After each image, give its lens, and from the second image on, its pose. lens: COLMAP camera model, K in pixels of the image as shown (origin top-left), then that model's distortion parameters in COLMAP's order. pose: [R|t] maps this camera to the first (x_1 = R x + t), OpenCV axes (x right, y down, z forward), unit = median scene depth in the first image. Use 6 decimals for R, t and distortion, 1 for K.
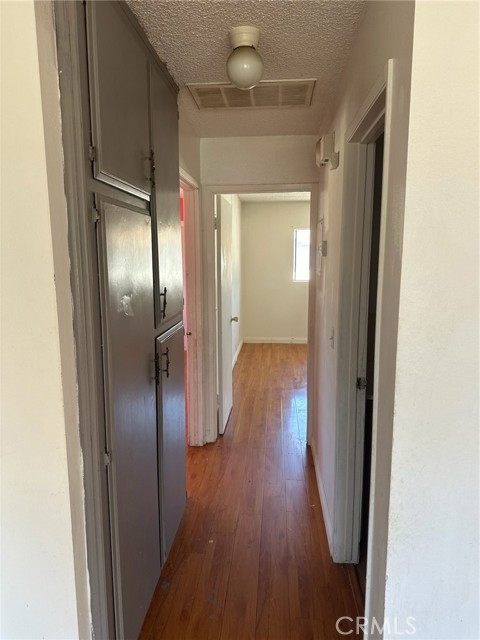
lens RADIAL K [[446.4, 0, 239.9], [0, 446.4, 320.7], [0, 0, 1]] dist [-0.012877, -0.005350]
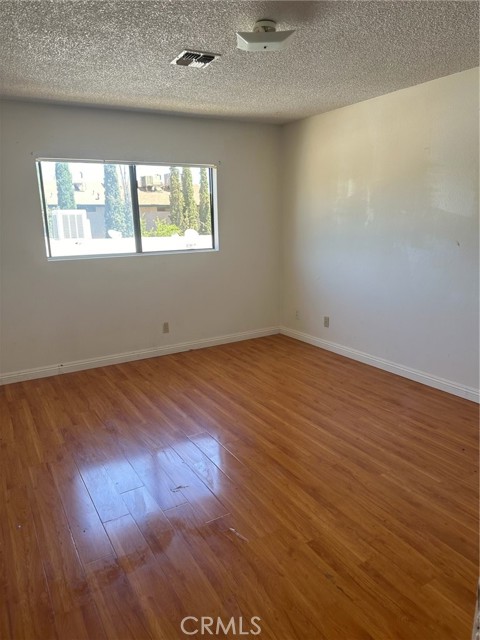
lens RADIAL K [[446.4, 0, 240.2], [0, 446.4, 320.0], [0, 0, 1]] dist [-0.012877, -0.005350]
pose [[0.810075, -0.150385, 0.566713, -0.003772], [0.096786, 0.987586, 0.123721, -0.059587], [-0.578283, -0.045374, 0.814573, 0.444702]]
